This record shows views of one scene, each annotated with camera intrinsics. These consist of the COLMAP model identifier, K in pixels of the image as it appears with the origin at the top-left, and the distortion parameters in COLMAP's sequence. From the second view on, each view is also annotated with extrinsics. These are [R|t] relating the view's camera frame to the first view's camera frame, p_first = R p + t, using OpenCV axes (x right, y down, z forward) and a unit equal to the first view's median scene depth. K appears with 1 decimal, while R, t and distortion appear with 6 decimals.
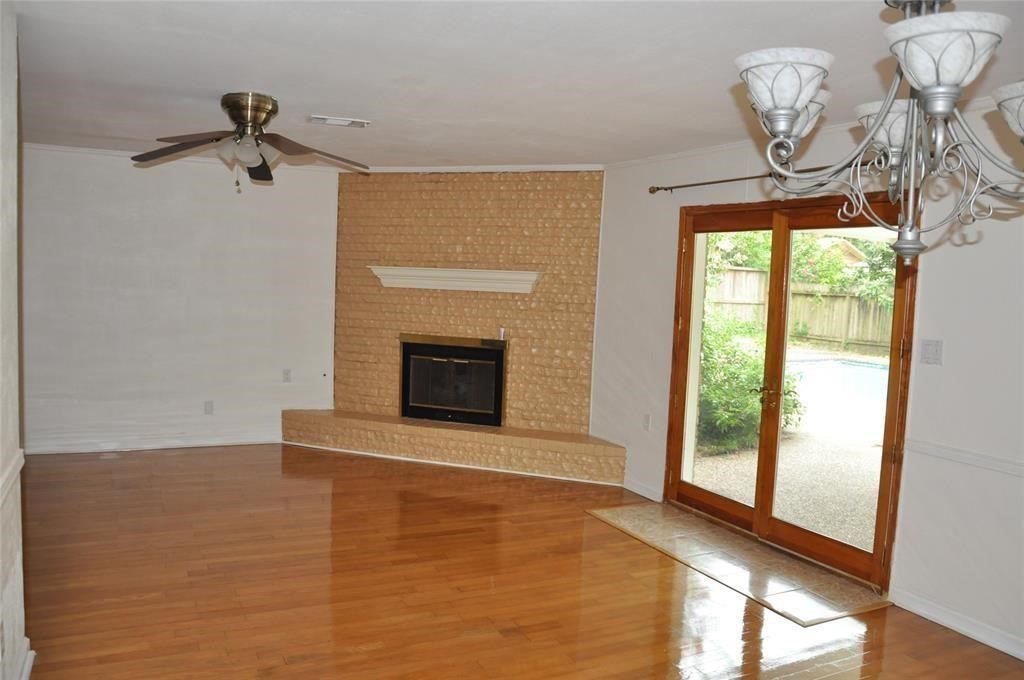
lens RADIAL K [[794.2, 0, 512.9], [0, 794.2, 341.3], [0, 0, 1]] dist [-0.144933, 0.095936]
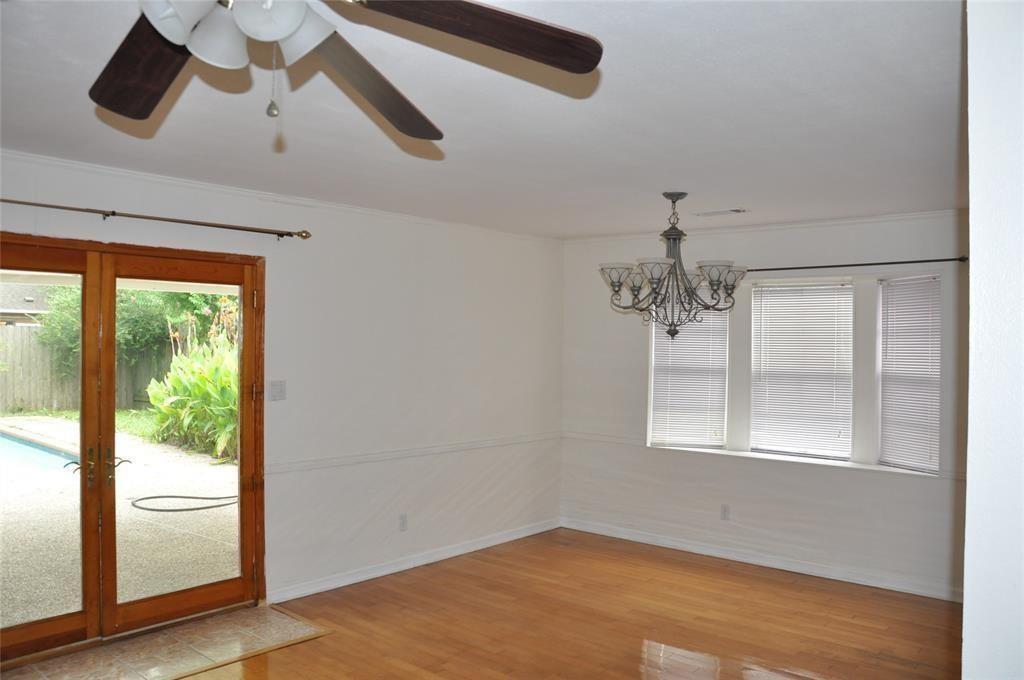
lens RADIAL K [[794.2, 0, 512.5], [0, 794.2, 342.4], [0, 0, 1]] dist [-0.144933, 0.095936]
pose [[-0.389232, -0.040855, 0.920233, -0.515048], [0.048803, 0.996698, 0.064892, -0.085388], [-0.919846, 0.070168, -0.385953, 0.761958]]
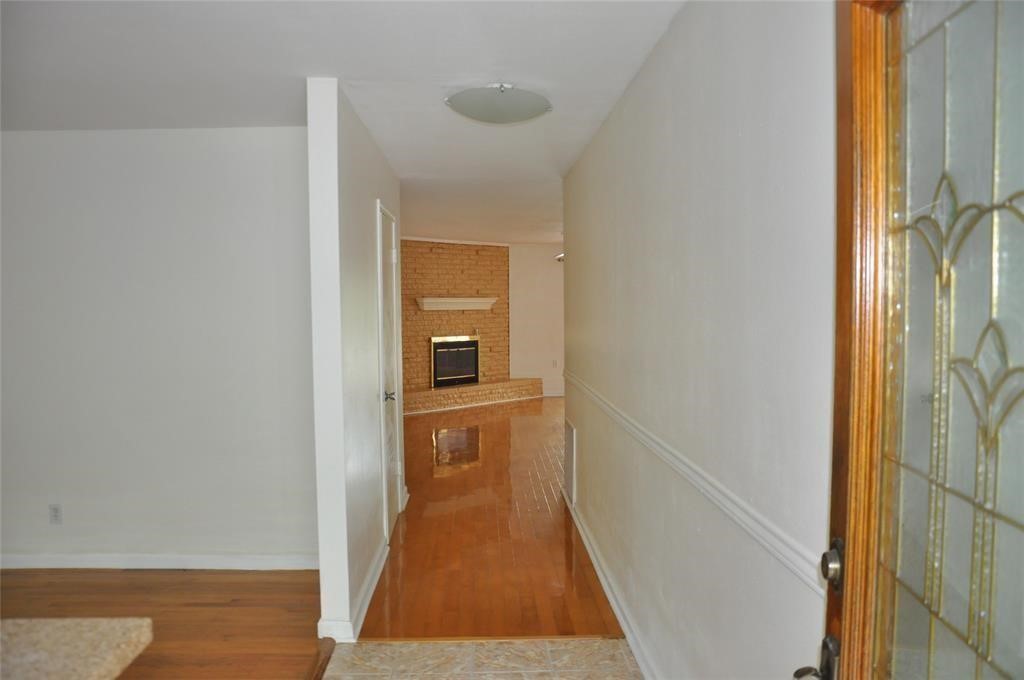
lens RADIAL K [[794.2, 0, 512.5], [0, 794.2, 339.9], [0, 0, 1]] dist [-0.144933, 0.095936]
pose [[0.402497, -0.086018, 0.911371, -2.007451], [0.102261, 0.993569, 0.048614, -0.087343], [-0.909692, 0.073631, 0.408705, 0.202622]]
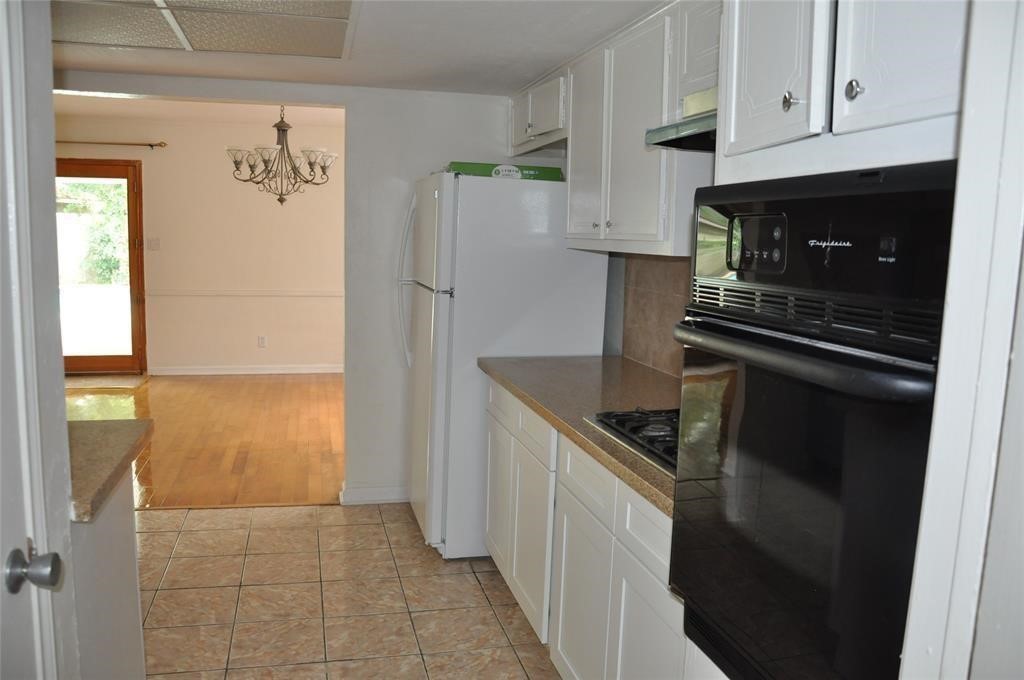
lens RADIAL K [[794.2, 0, 514.0], [0, 794.2, 337.1], [0, 0, 1]] dist [-0.144933, 0.095936]
pose [[0.201365, -0.154439, 0.967265, -0.836350], [0.061222, 0.987546, 0.144932, 0.013720], [-0.977601, 0.030033, 0.208312, -0.217757]]
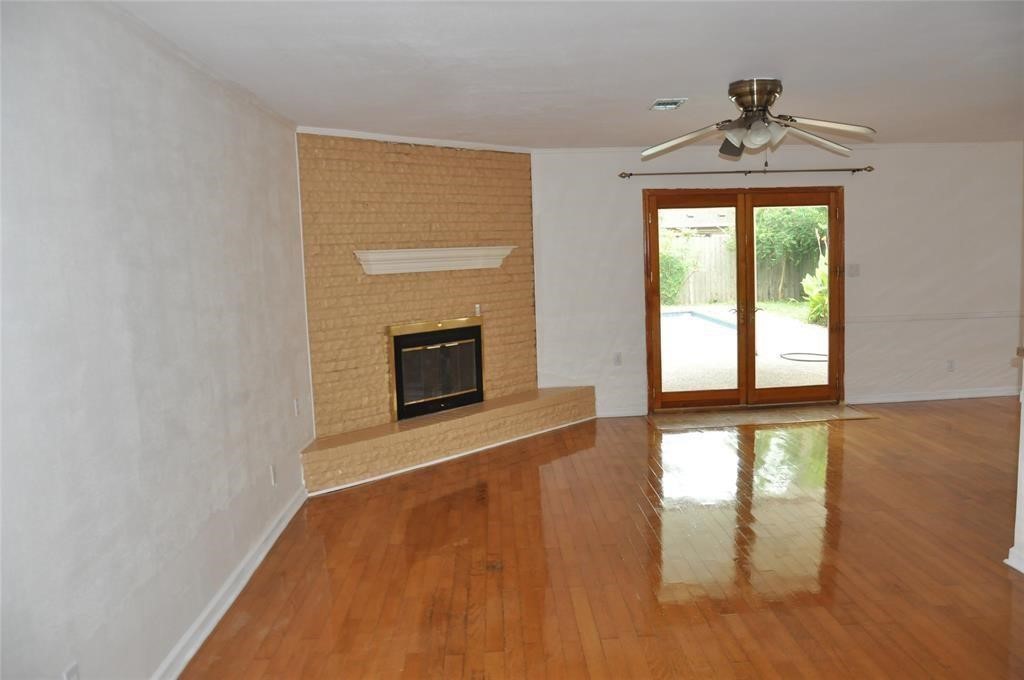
lens RADIAL K [[794.2, 0, 514.9], [0, 794.2, 346.9], [0, 0, 1]] dist [-0.144933, 0.095936]
pose [[0.411656, -0.157601, 0.897609, -1.086066], [0.127995, 0.985169, 0.114274, -0.087227], [-0.902306, 0.067848, 0.425723, 0.640263]]
